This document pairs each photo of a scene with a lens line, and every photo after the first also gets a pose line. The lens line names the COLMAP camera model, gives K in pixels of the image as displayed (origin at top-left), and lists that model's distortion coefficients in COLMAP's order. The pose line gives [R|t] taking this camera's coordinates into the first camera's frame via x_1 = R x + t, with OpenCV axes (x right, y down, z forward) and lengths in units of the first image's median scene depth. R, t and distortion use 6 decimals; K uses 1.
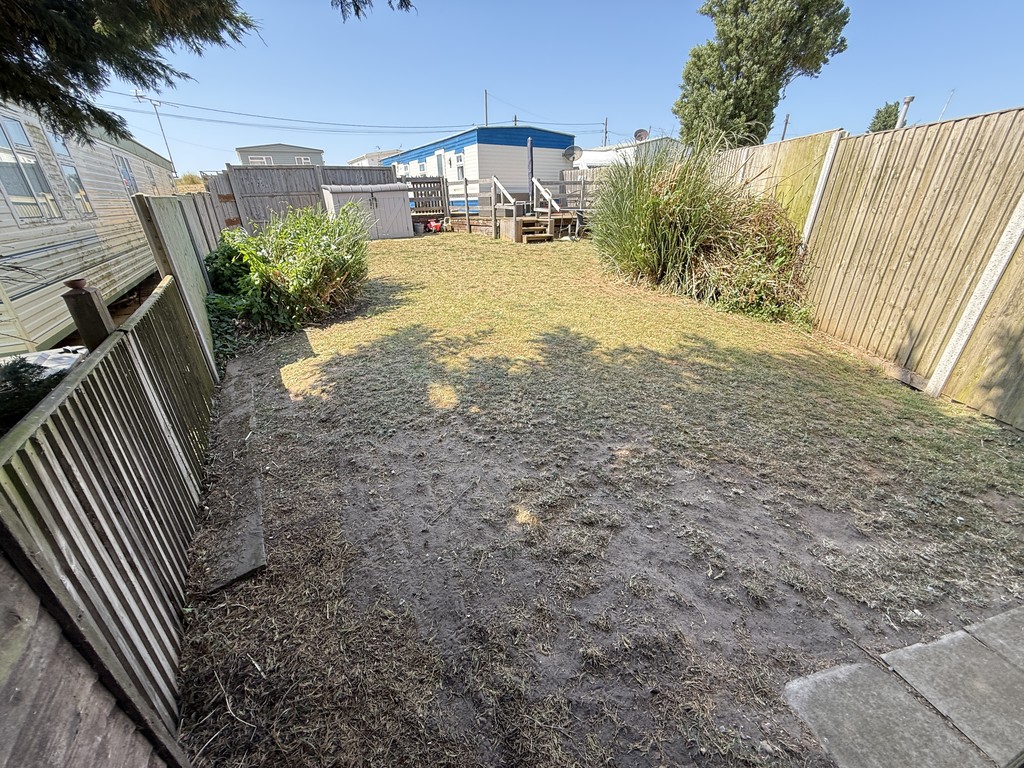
lens RADIAL K [[410.6, 0, 507.1], [0, 410.6, 394.2], [0, 0, 1]] dist [-0.000215, 0.000314]
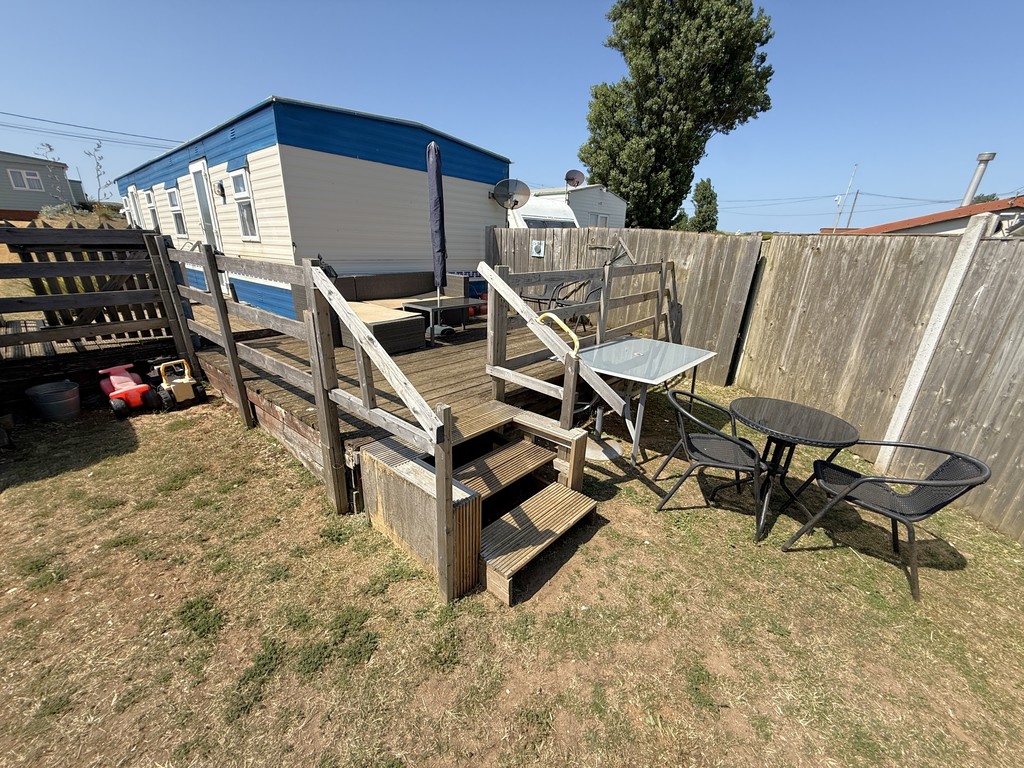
lens RADIAL K [[410.6, 0, 507.1], [0, 410.6, 394.2], [0, 0, 1]] dist [-0.000215, 0.000314]
pose [[0.952464, -0.064711, 0.297699, -0.003712], [0.091395, 0.992865, -0.076593, -0.302931], [-0.290619, 0.100161, 0.951582, 0.542040]]
